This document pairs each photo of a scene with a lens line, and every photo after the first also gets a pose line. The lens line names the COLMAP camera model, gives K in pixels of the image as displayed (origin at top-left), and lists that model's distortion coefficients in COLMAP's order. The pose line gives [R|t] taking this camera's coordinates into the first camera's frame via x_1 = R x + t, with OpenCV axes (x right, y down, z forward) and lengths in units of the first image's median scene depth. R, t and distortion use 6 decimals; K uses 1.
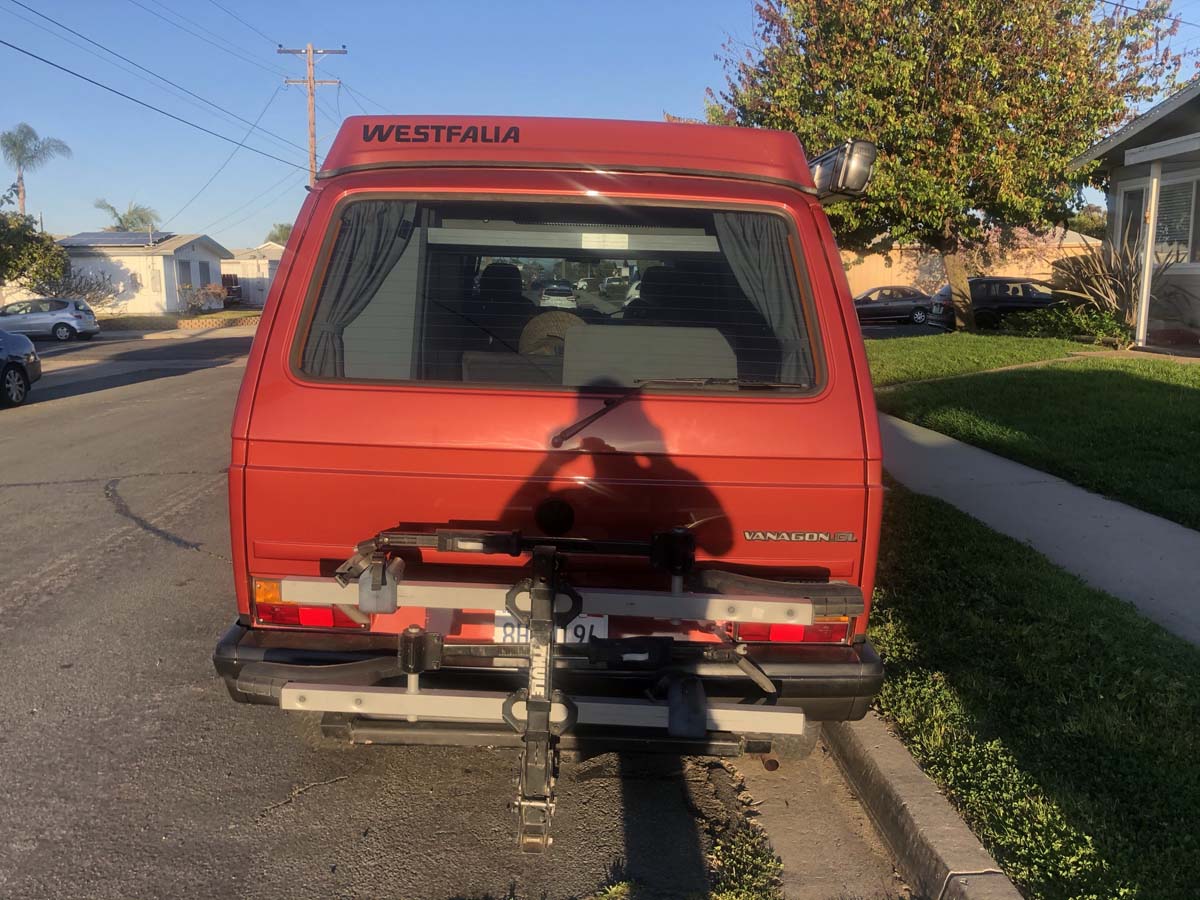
lens RADIAL K [[974.9, 0, 594.2], [0, 974.9, 458.2], [0, 0, 1]] dist [0.007382, 0.004754]
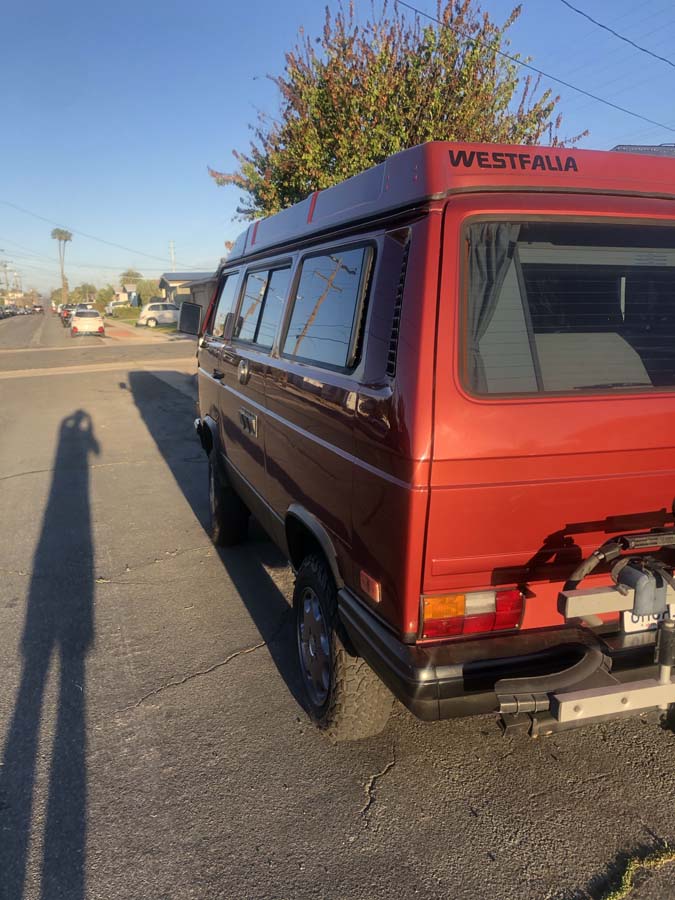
lens RADIAL K [[731.2, 0, 338.2], [0, 731.2, 444.0], [0, 0, 1]] dist [0.007382, 0.004754]
pose [[0.942589, -0.087254, 0.322355, -0.629794], [0.083394, 0.996183, 0.025793, -0.057680], [-0.323375, 0.002570, 0.946267, 0.296511]]
